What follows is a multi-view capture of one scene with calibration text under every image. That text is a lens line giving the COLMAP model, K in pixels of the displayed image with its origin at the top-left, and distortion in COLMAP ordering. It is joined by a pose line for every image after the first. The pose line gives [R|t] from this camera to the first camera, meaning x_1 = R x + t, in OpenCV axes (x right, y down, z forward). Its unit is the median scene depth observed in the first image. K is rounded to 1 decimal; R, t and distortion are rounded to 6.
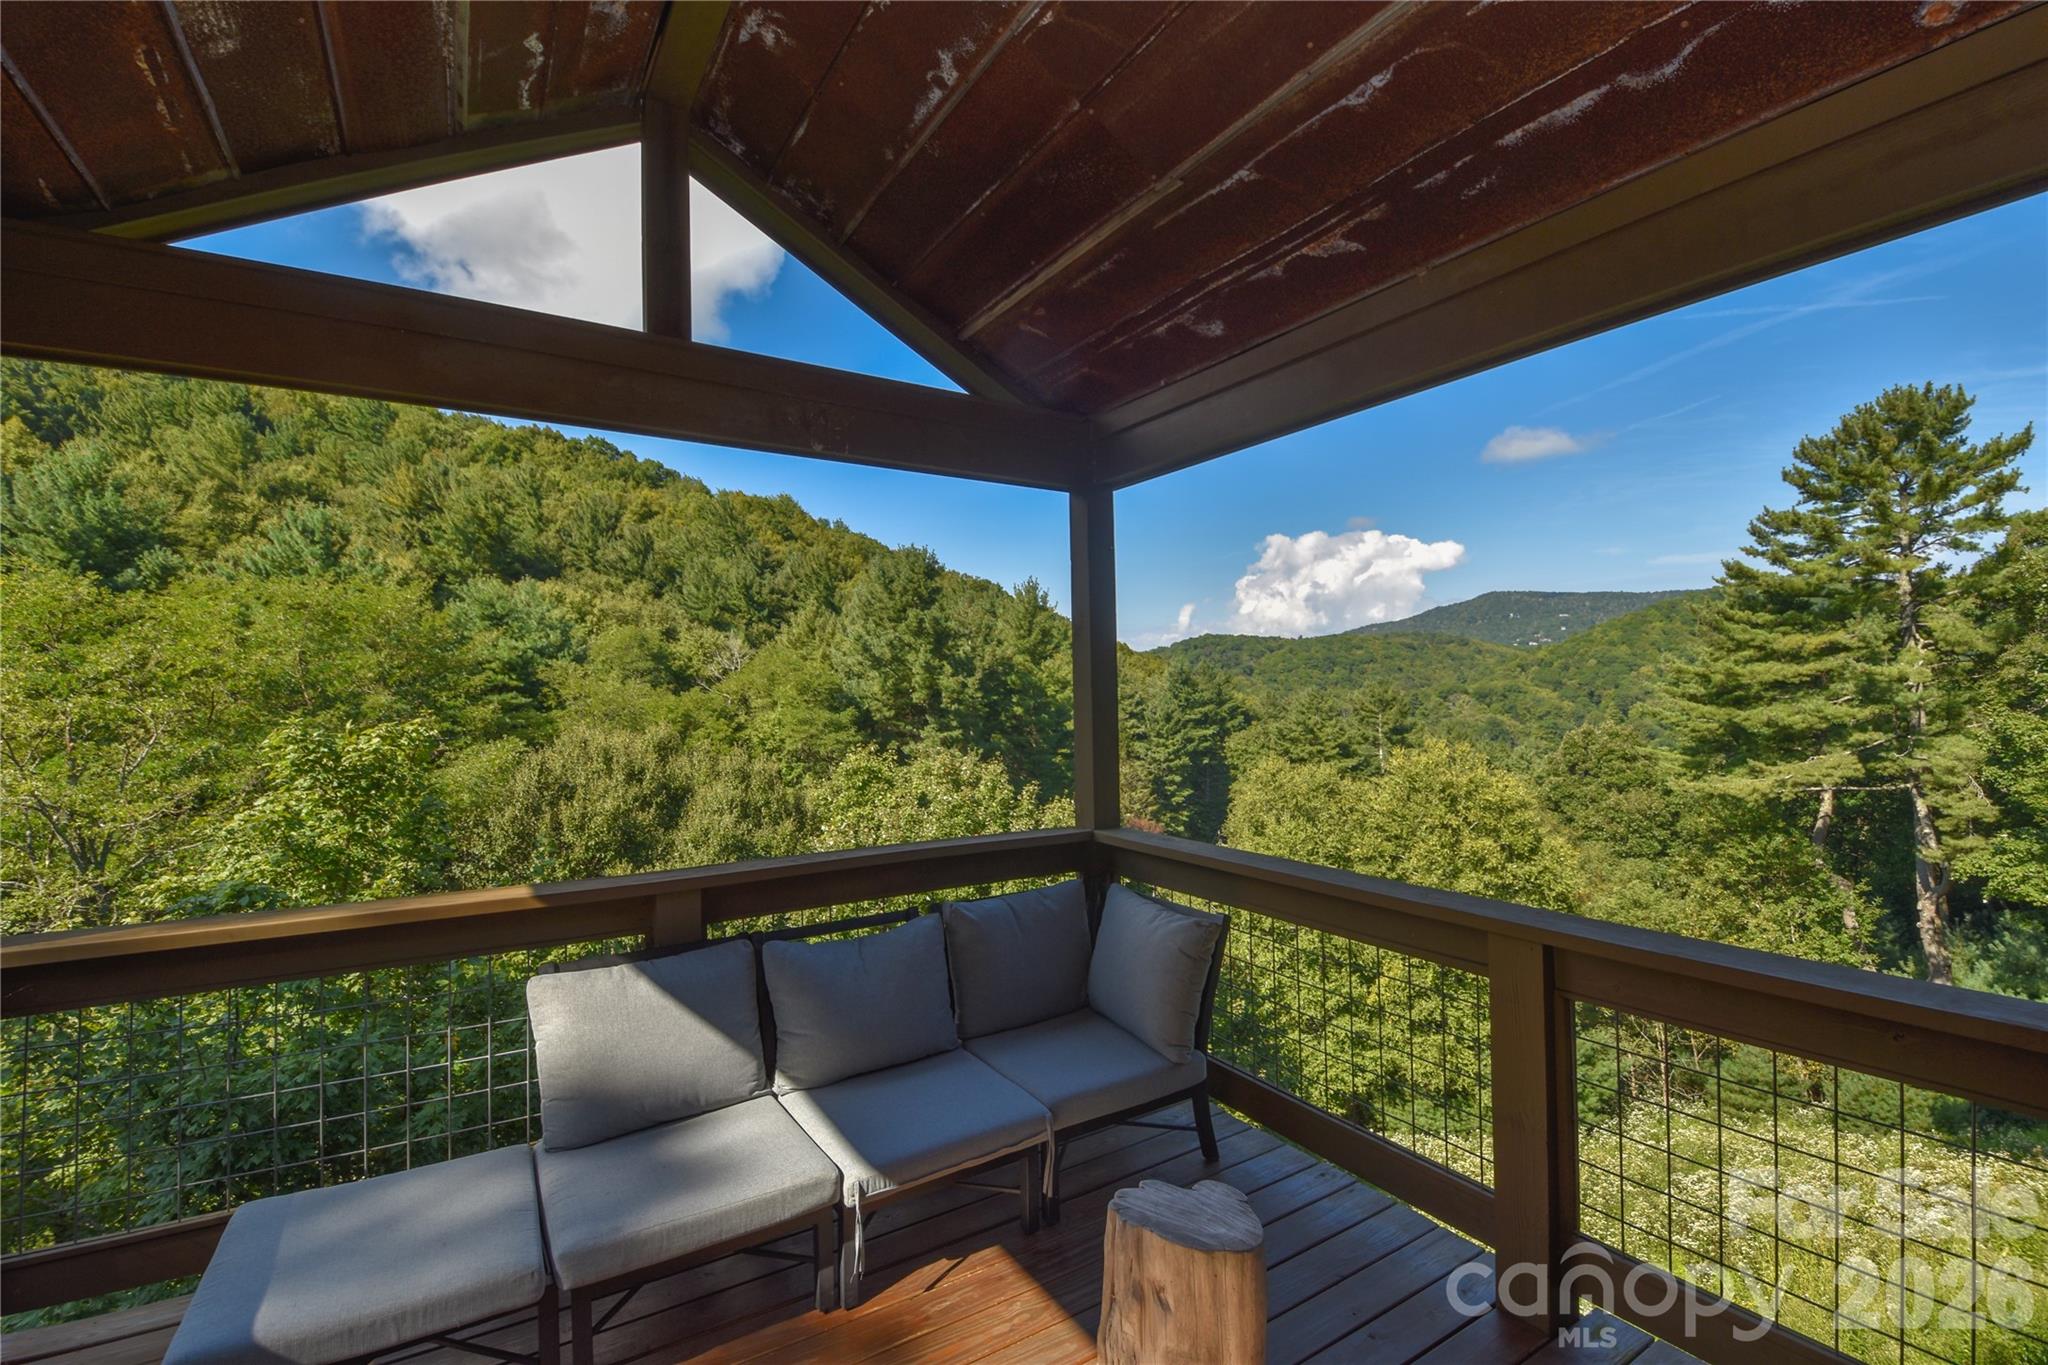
lens RADIAL K [[901.0, 0, 1026.1], [0, 901.0, 676.1], [0, 0, 1]] dist [0.004298, -0.010921]
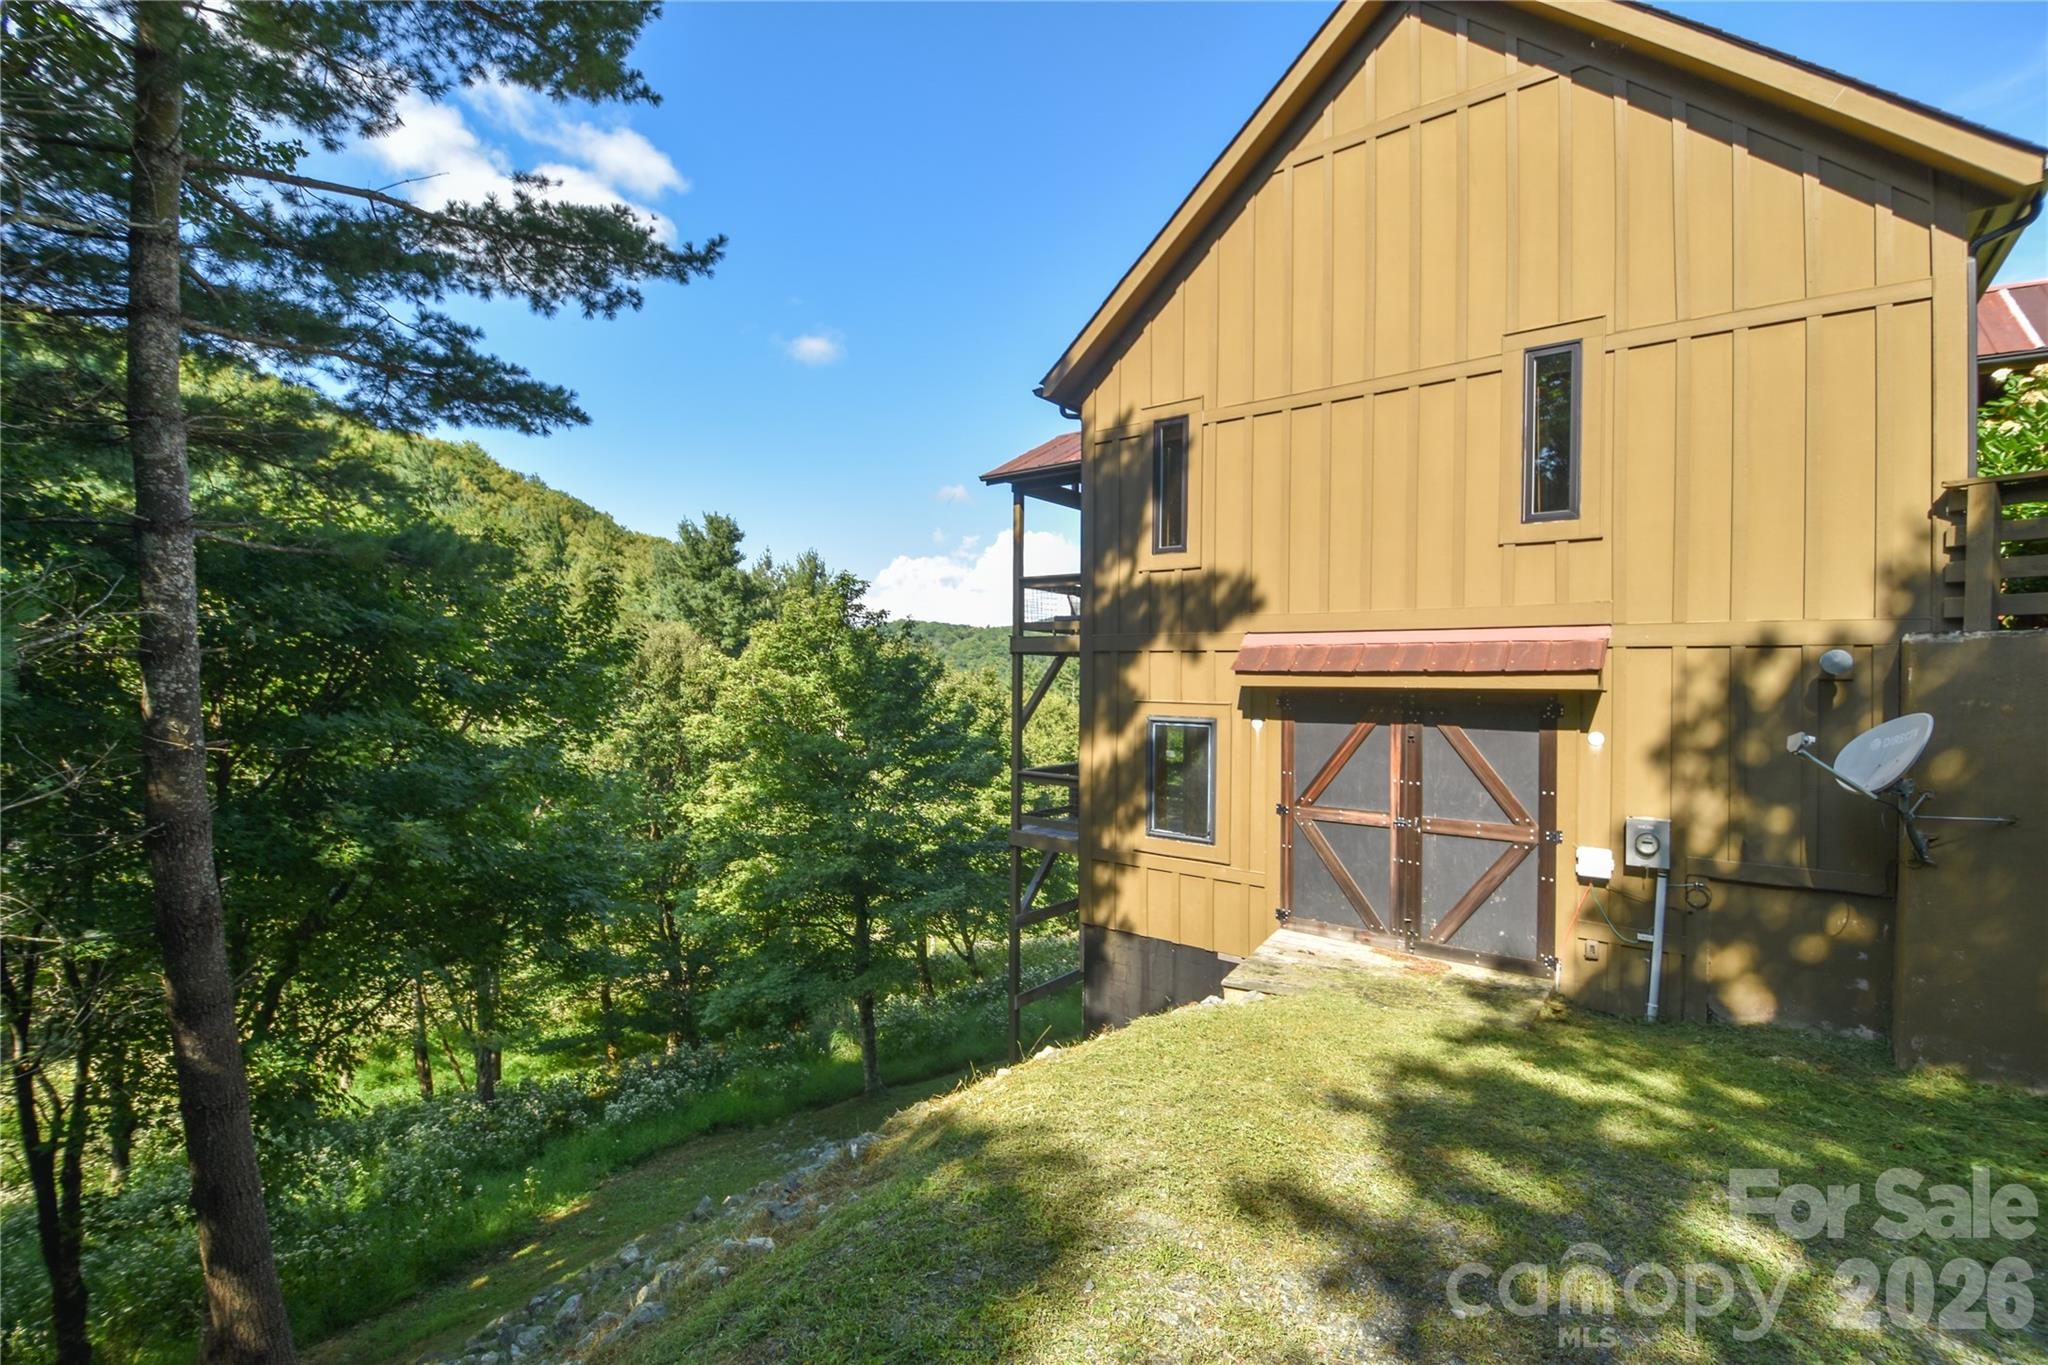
lens RADIAL K [[901.0, 0, 1039.2], [0, 901.0, 677.4], [0, 0, 1]] dist [0.004298, -0.010921]
pose [[0.938534, 0.019176, 0.344655, -0.107562], [-0.025806, 0.999560, 0.014658, 0.030282], [-0.344222, -0.022651, 0.938615, -0.184854]]
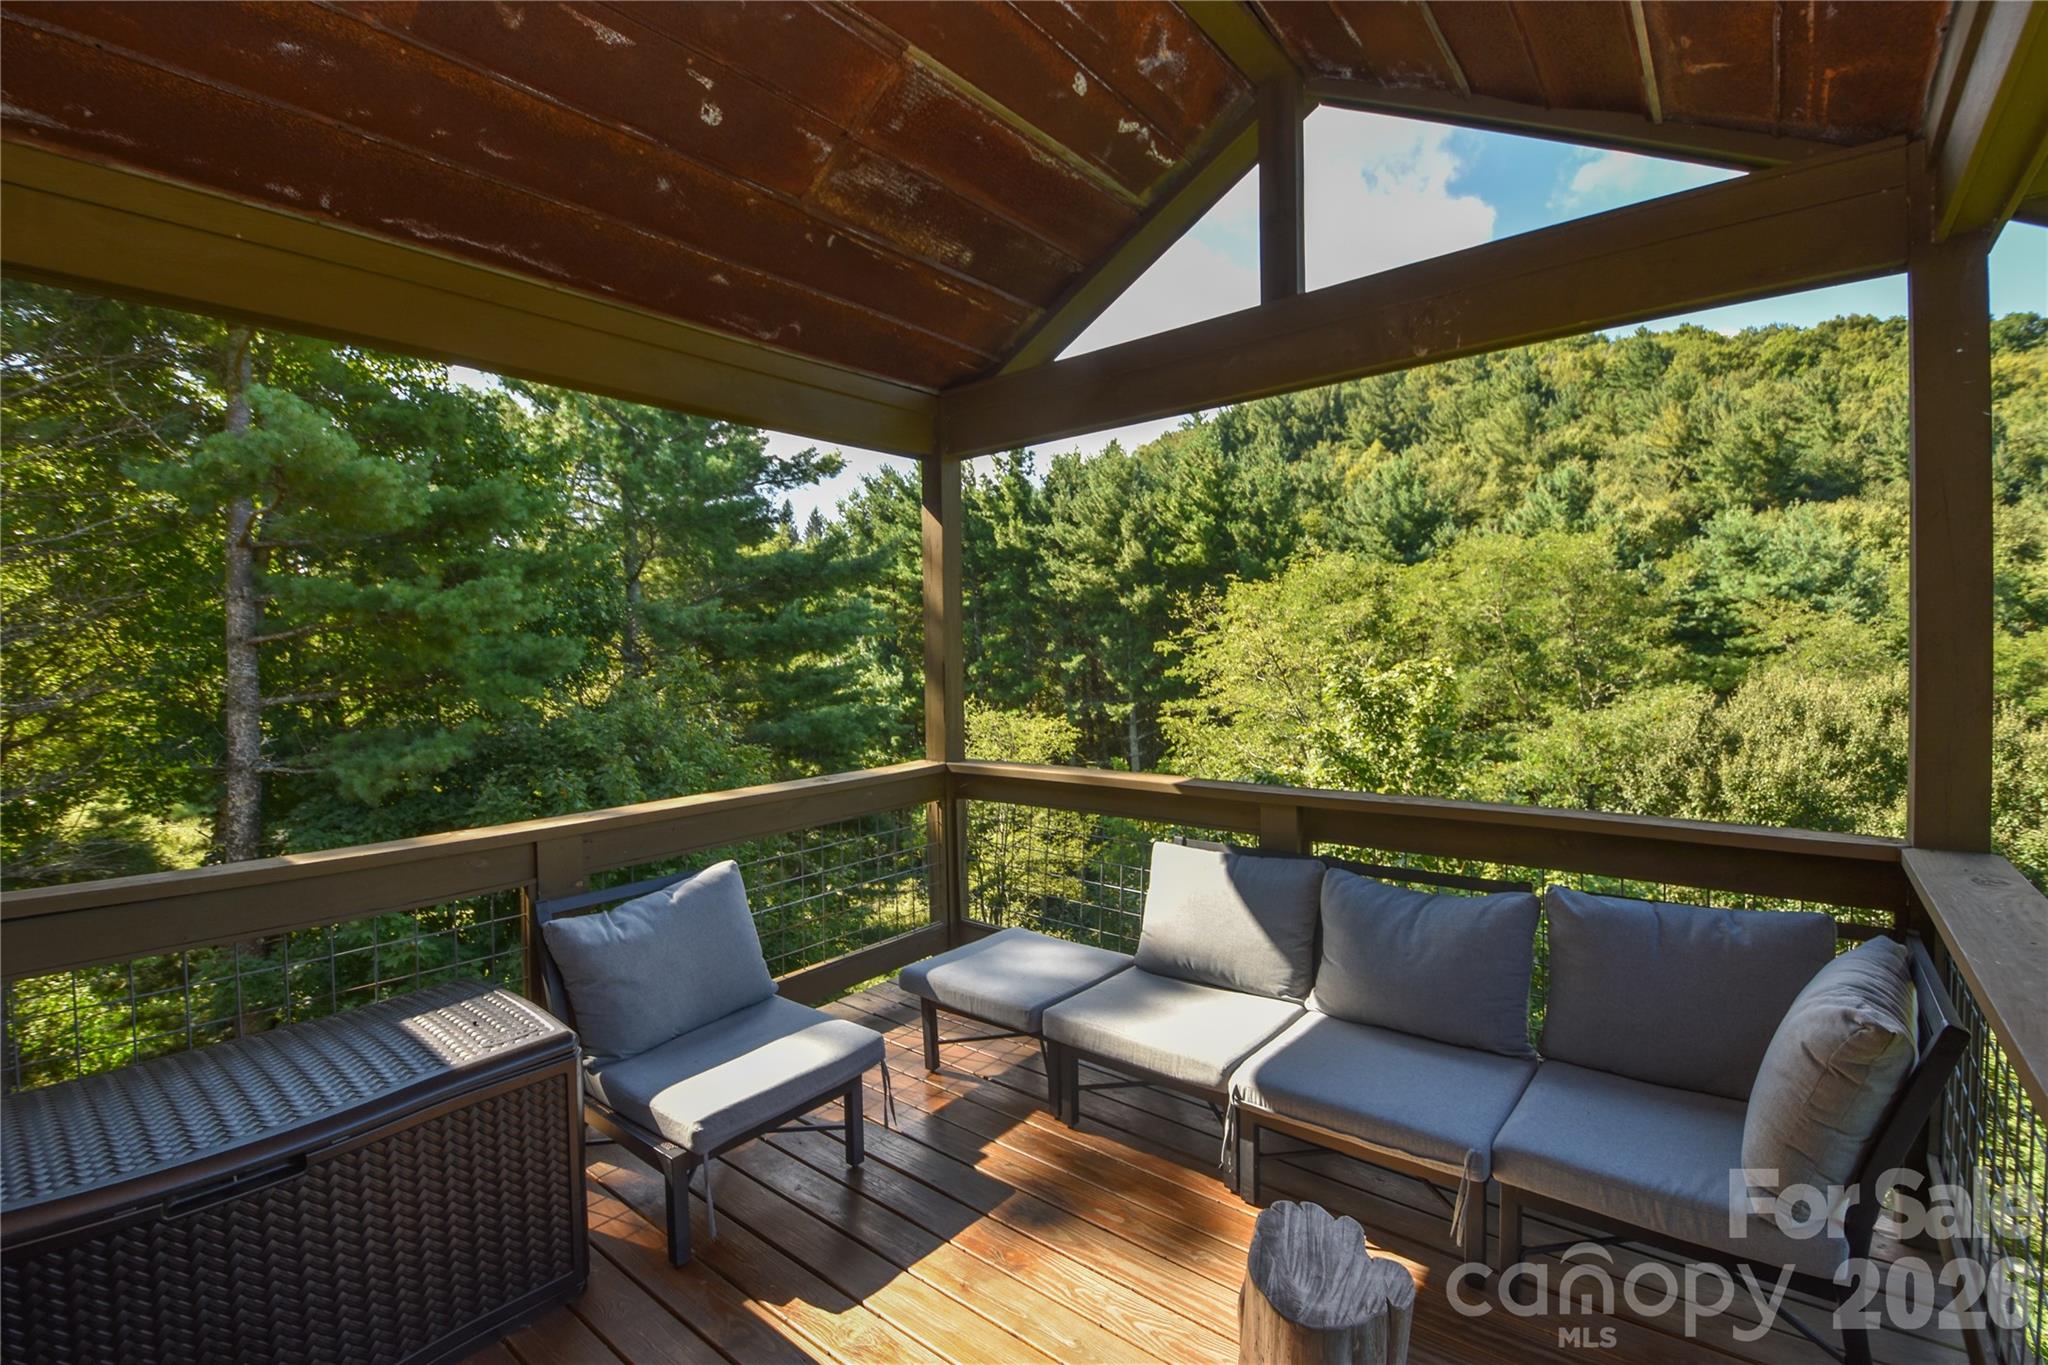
lens RADIAL K [[901.0, 0, 1024.9], [0, 901.0, 679.6], [0, 0, 1]] dist [0.004298, -0.010921]
pose [[0.321130, 0.034929, -0.946391, 0.023773], [0.026829, 0.998583, 0.045959, 0.001007], [0.946655, -0.040150, 0.319738, 0.014805]]
